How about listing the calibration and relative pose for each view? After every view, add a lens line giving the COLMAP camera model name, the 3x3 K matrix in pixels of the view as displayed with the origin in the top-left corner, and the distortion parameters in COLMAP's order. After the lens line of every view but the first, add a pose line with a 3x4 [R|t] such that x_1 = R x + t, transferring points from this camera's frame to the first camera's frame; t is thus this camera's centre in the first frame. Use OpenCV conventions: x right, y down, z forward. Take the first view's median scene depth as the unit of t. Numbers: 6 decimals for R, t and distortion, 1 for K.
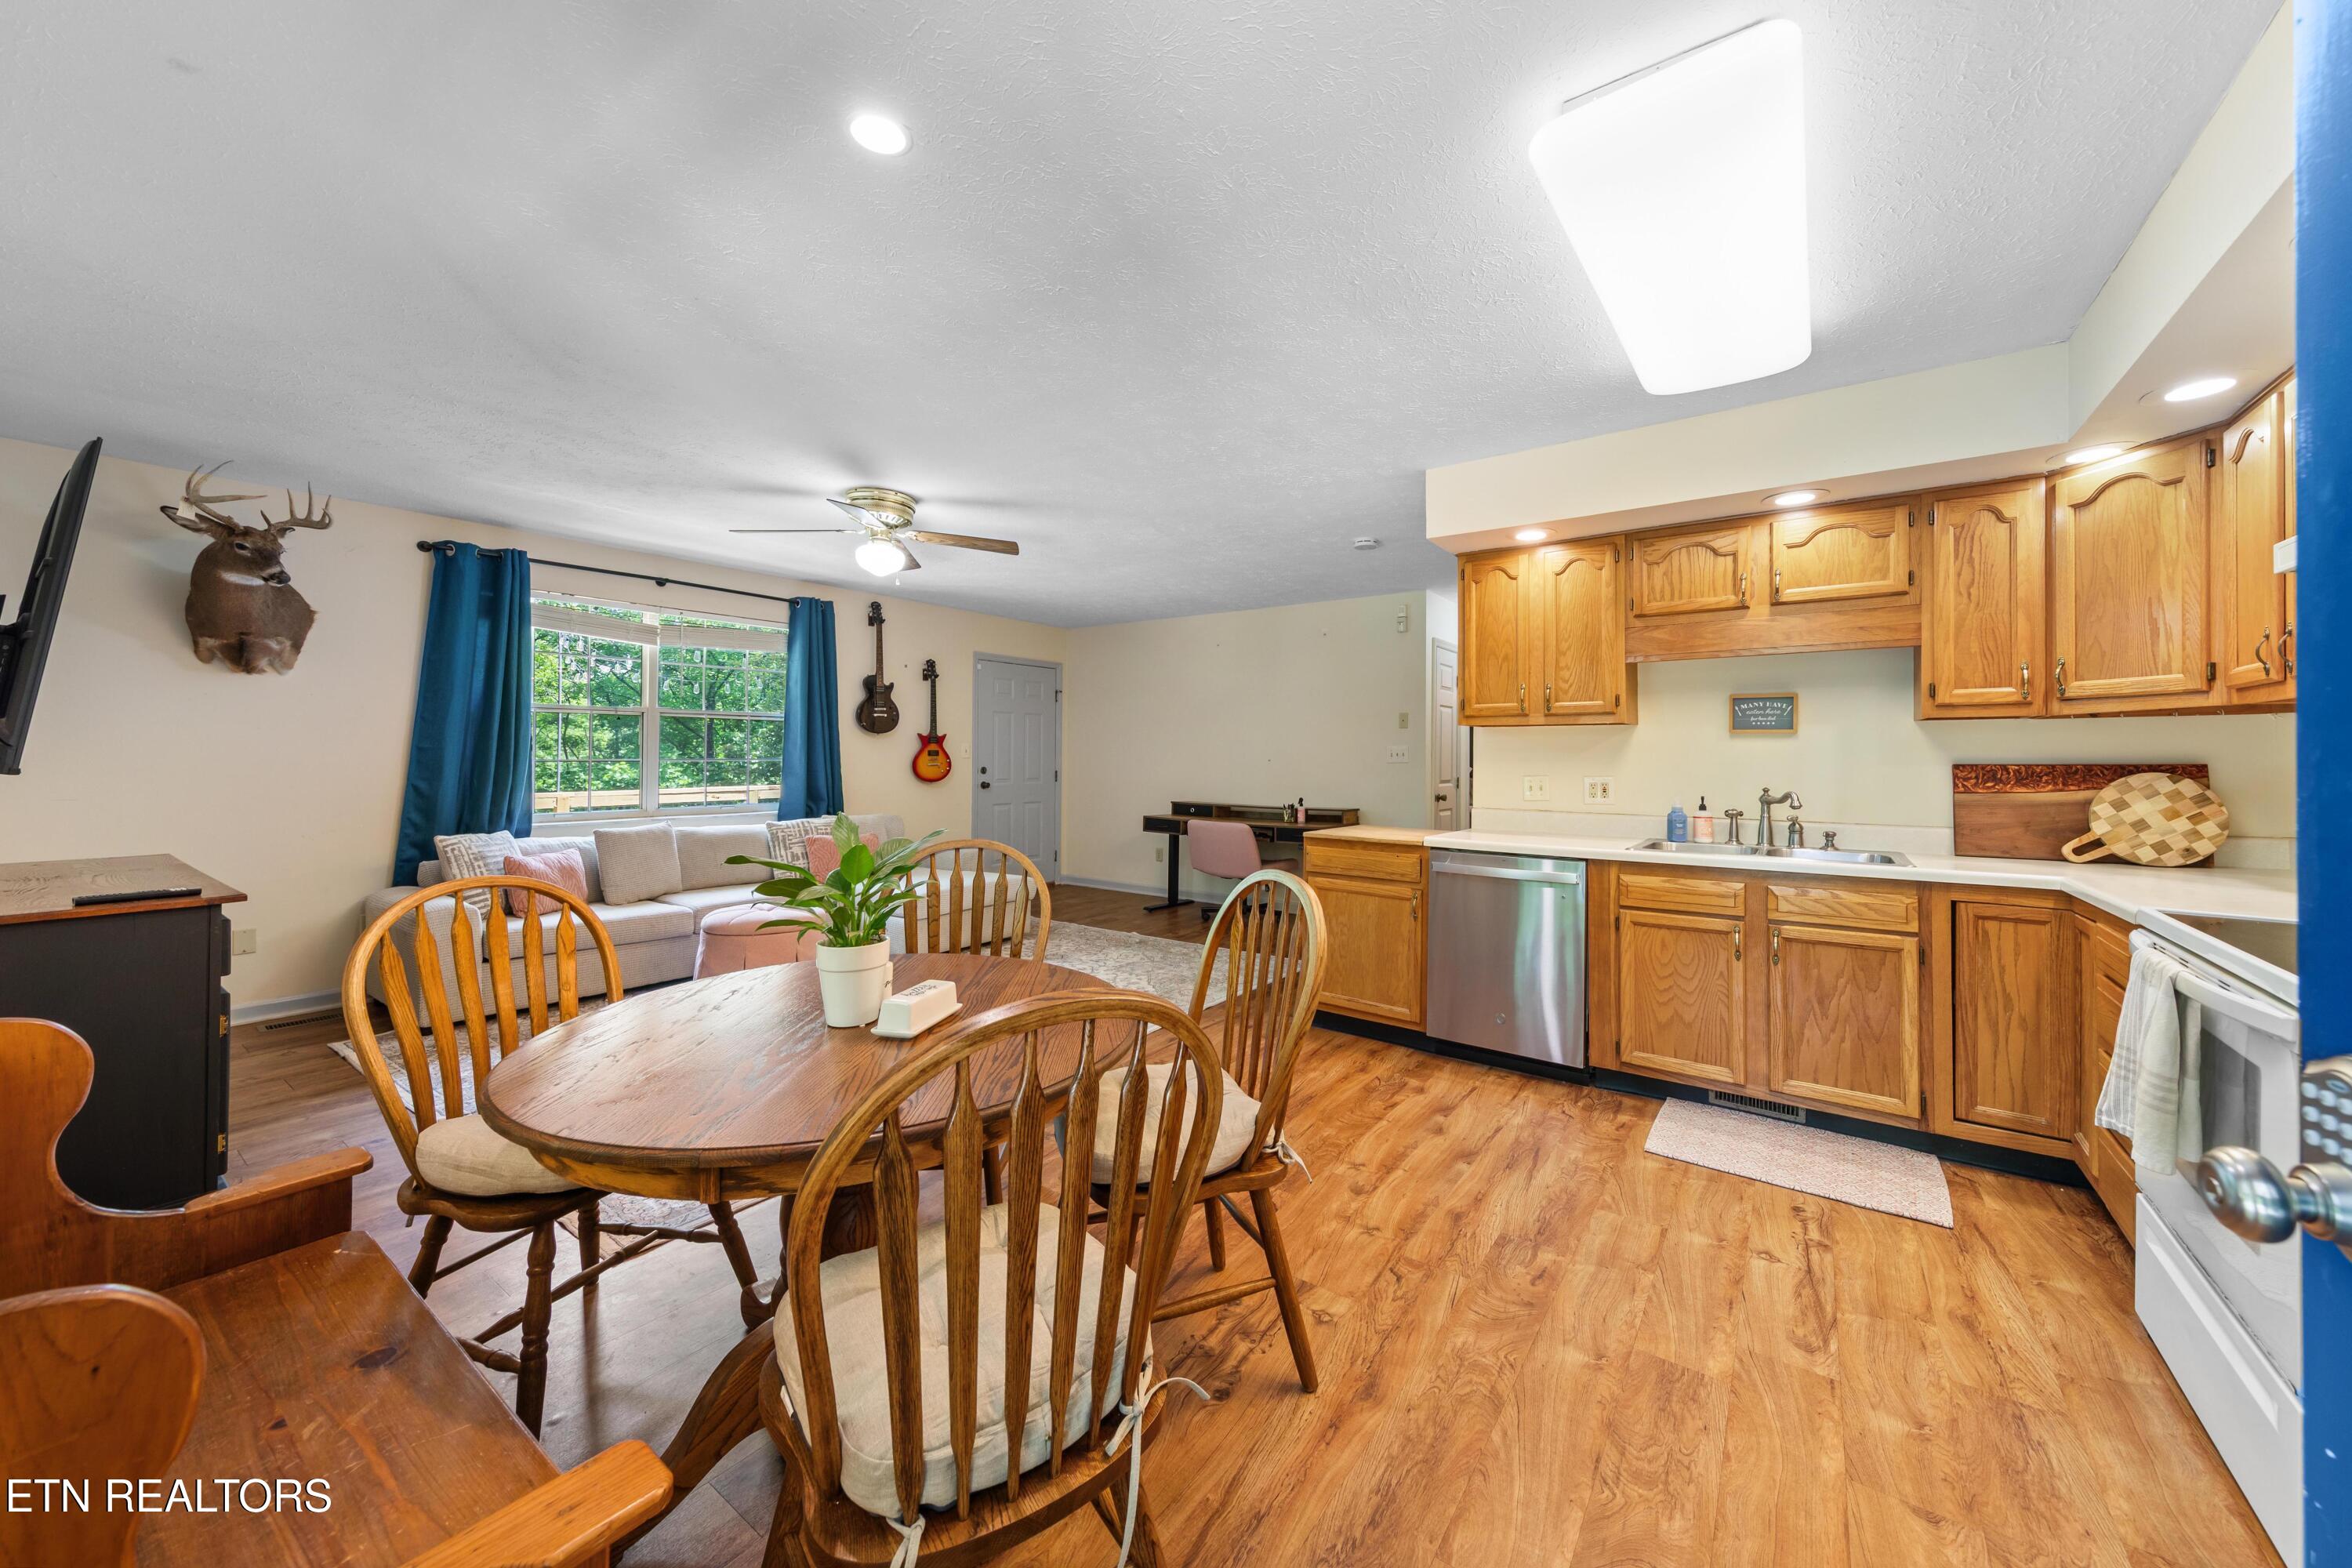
lens RADIAL K [[843.6, 0, 1233.1], [0, 843.6, 749.6], [0, 0, 1]] dist [0.006309, -0.000548]
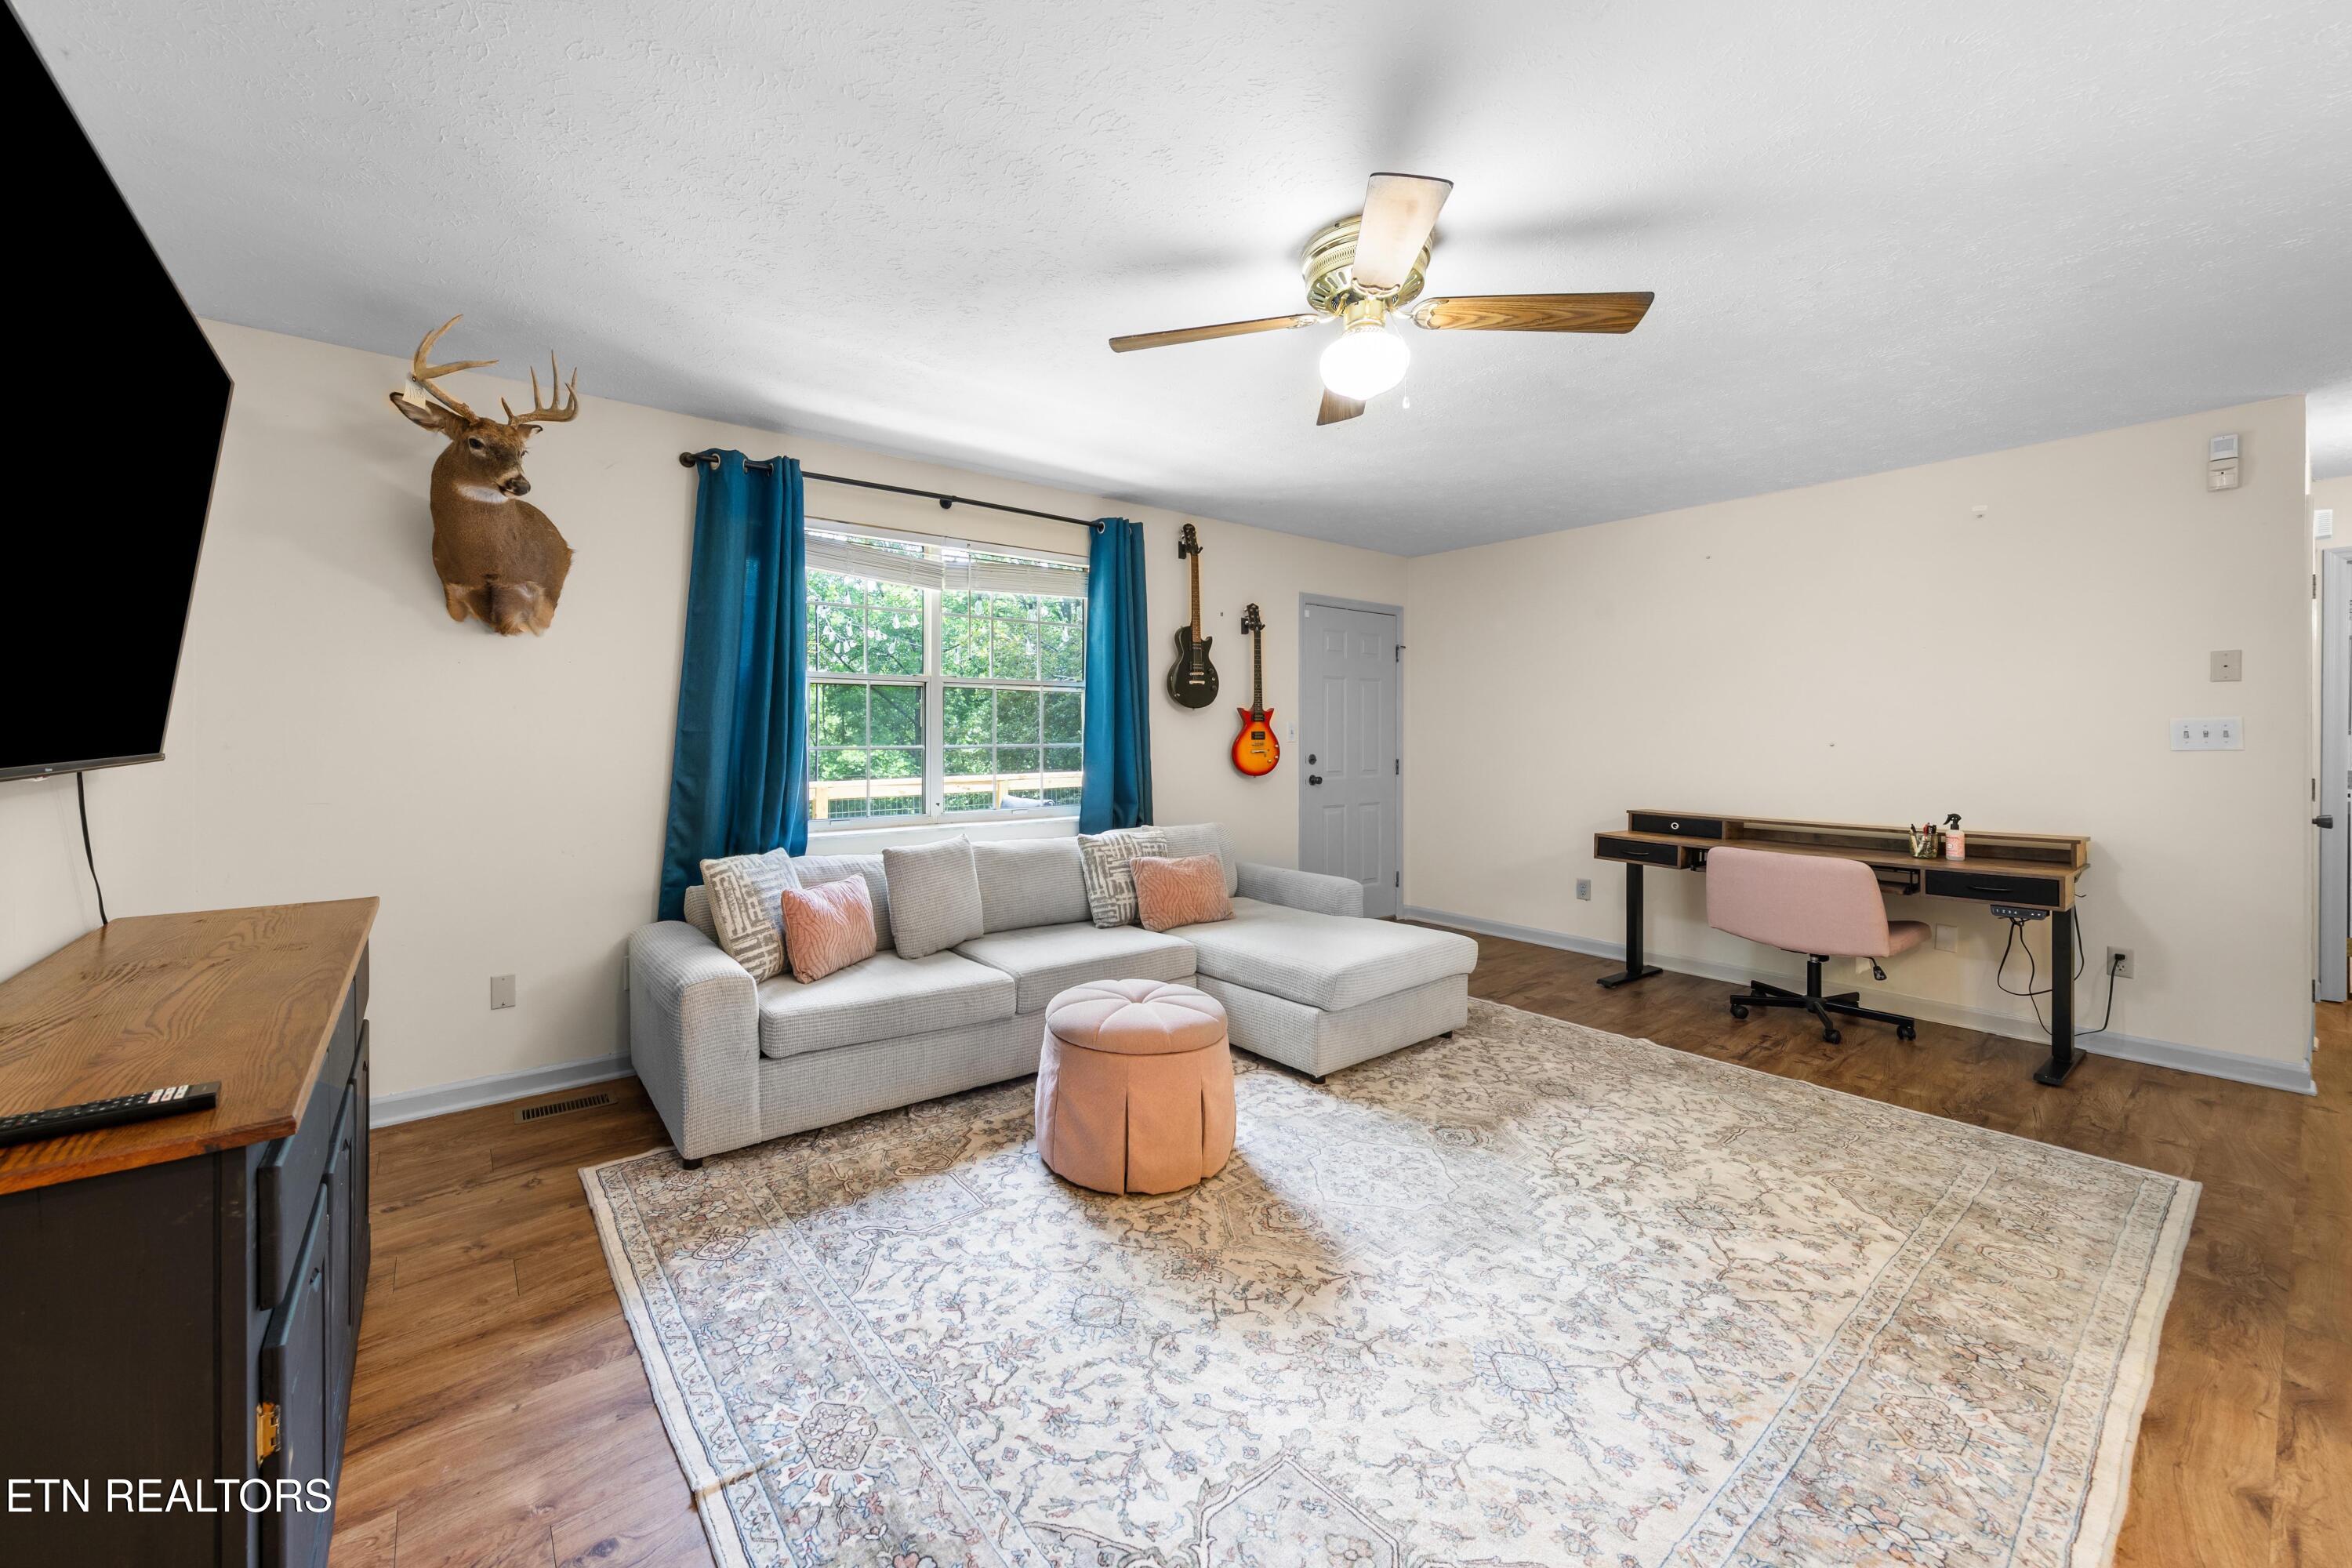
lens RADIAL K [[885.2, 0, 1098.4], [0, 885.2, 738.7], [0, 0, 1]] dist [0.002018, -0.000097]
pose [[0.941181, -0.003661, -0.337883, -0.396551], [0.006940, 0.999940, 0.008497, -0.000498], [0.337832, -0.010342, 0.941150, 0.436419]]
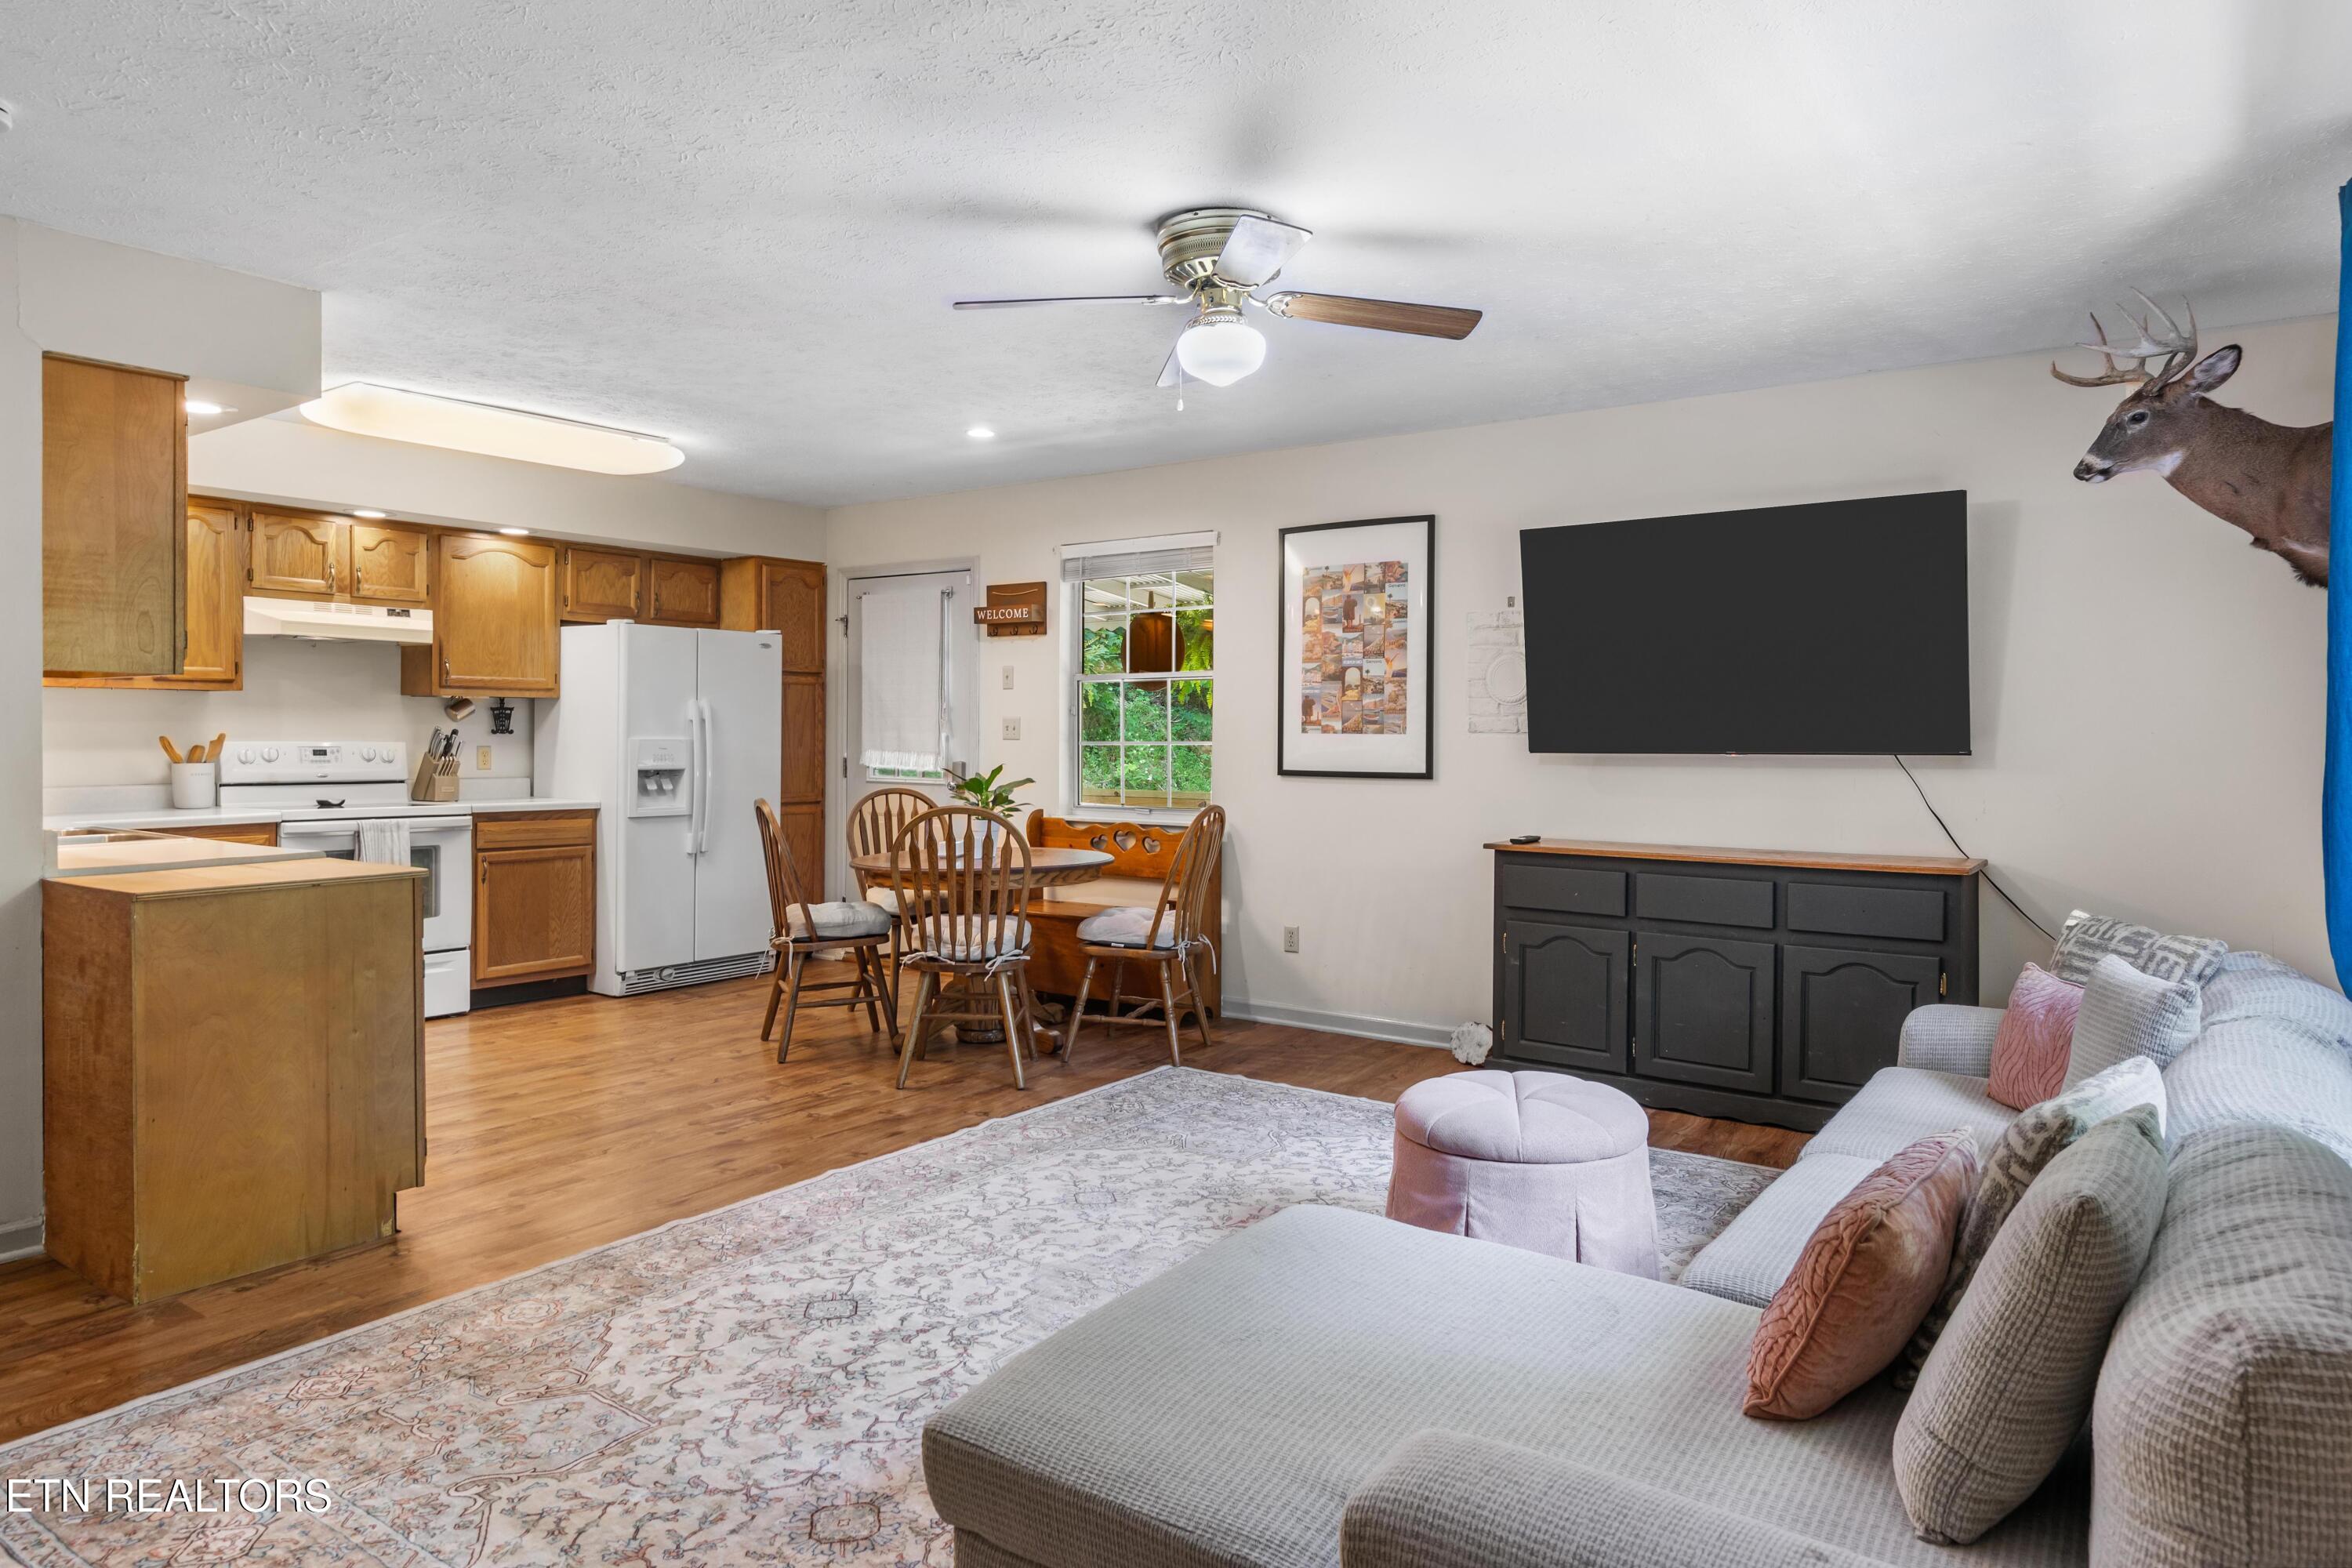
lens RADIAL K [[1426.5, 0, 1178.5], [0, 1426.5, 742.1], [0, 0, 1]] dist [0.001004, 0.000465]
pose [[-0.999596, -0.011513, 0.025988, -0.426501], [-0.011492, 0.999933, 0.000970, 0.008595], [-0.025998, 0.000671, -0.999662, 1.906897]]
